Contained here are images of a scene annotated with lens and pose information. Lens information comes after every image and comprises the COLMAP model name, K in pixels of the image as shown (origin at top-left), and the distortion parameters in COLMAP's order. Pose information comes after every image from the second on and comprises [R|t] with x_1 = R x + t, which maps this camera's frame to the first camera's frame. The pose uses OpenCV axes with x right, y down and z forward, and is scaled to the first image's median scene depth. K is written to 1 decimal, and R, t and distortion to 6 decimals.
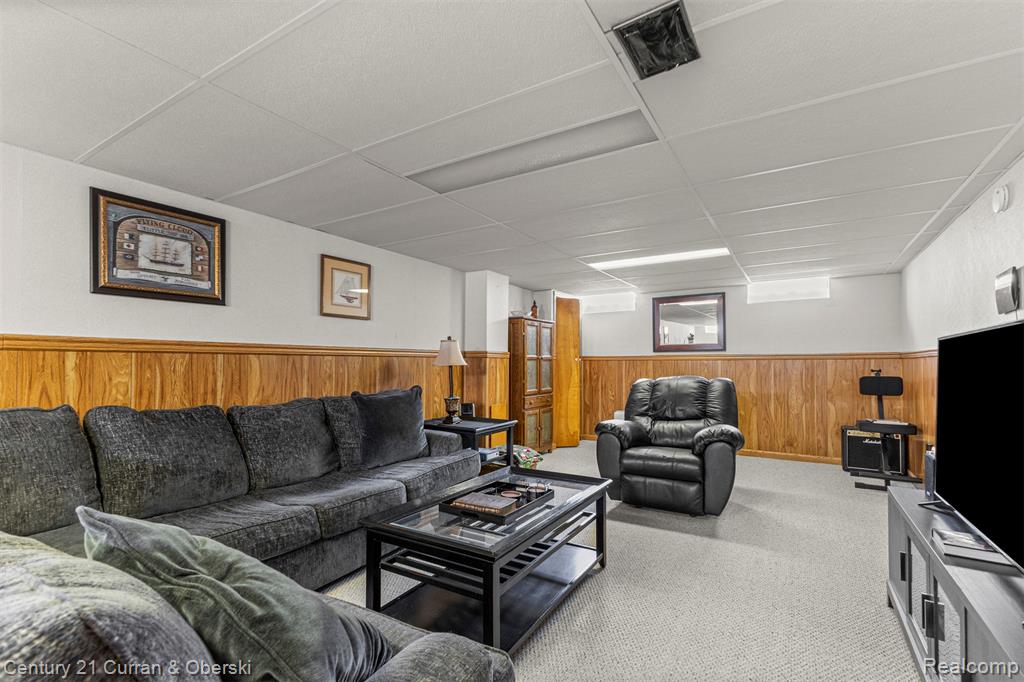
lens RADIAL K [[451.7, 0, 515.6], [0, 451.7, 358.5], [0, 0, 1]] dist [0.018847, -0.002905]
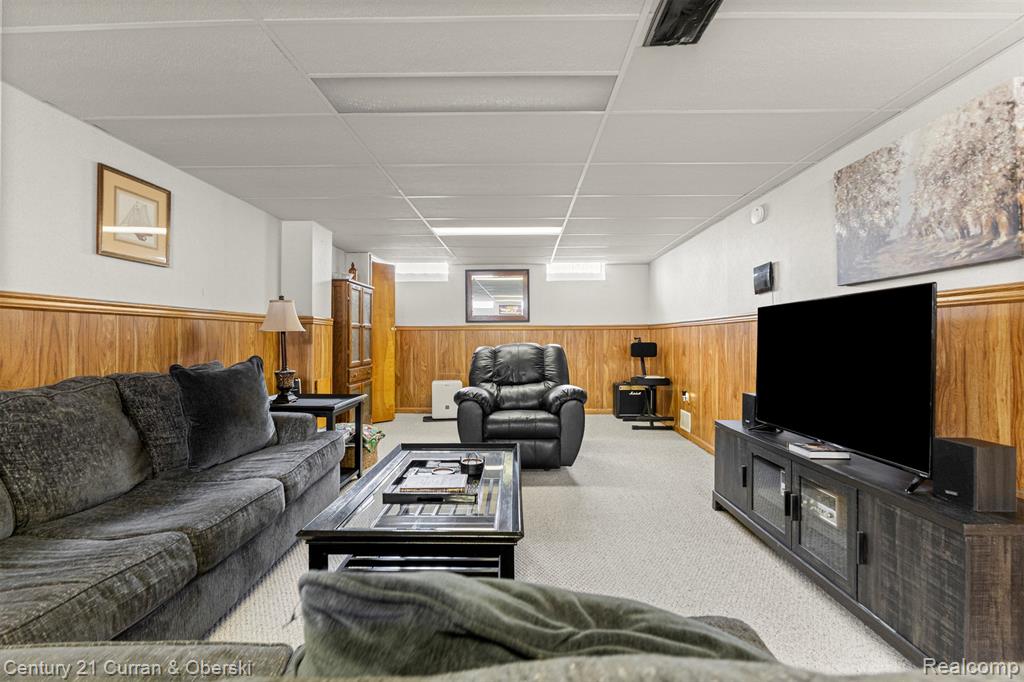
lens RADIAL K [[448.9, 0, 507.6], [0, 448.9, 337.4], [0, 0, 1]] dist [-0.005085, -0.000736]
pose [[0.866945, -0.001147, 0.498402, -0.202454], [-0.003603, 0.999957, 0.008570, 0.018015], [-0.498391, -0.009226, 0.866903, 0.105553]]
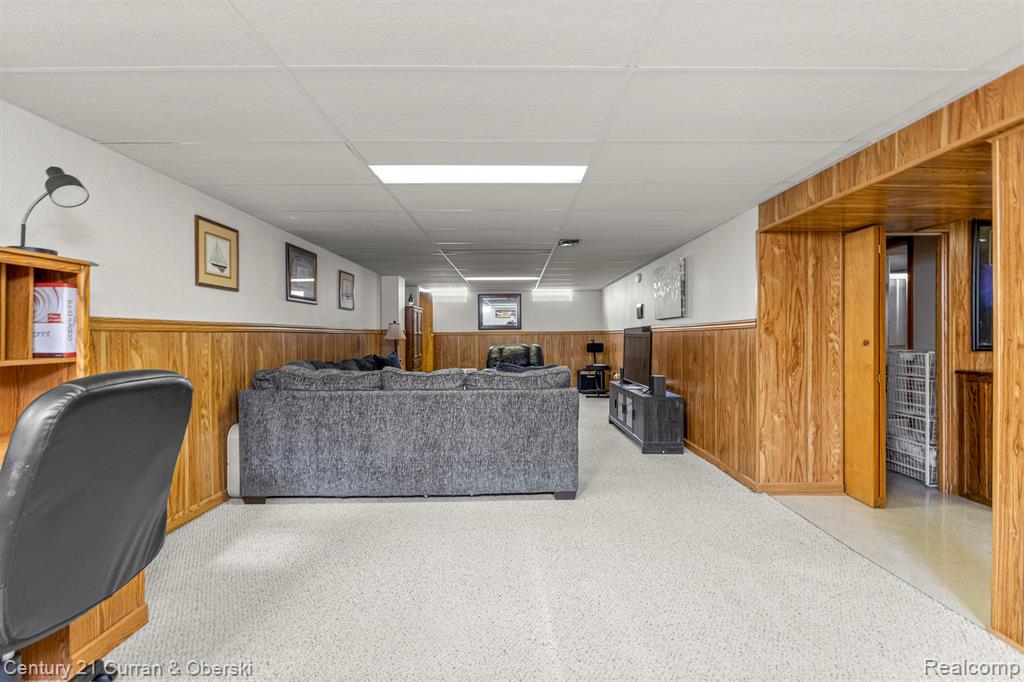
lens RADIAL K [[448.9, 0, 514.8], [0, 448.9, 339.6], [0, 0, 1]] dist [-0.005085, -0.000736]
pose [[0.850970, -0.008945, 0.525139, -0.640884], [0.000368, 0.999865, 0.016436, -0.010181], [-0.525215, -0.013793, 0.850858, -0.590266]]
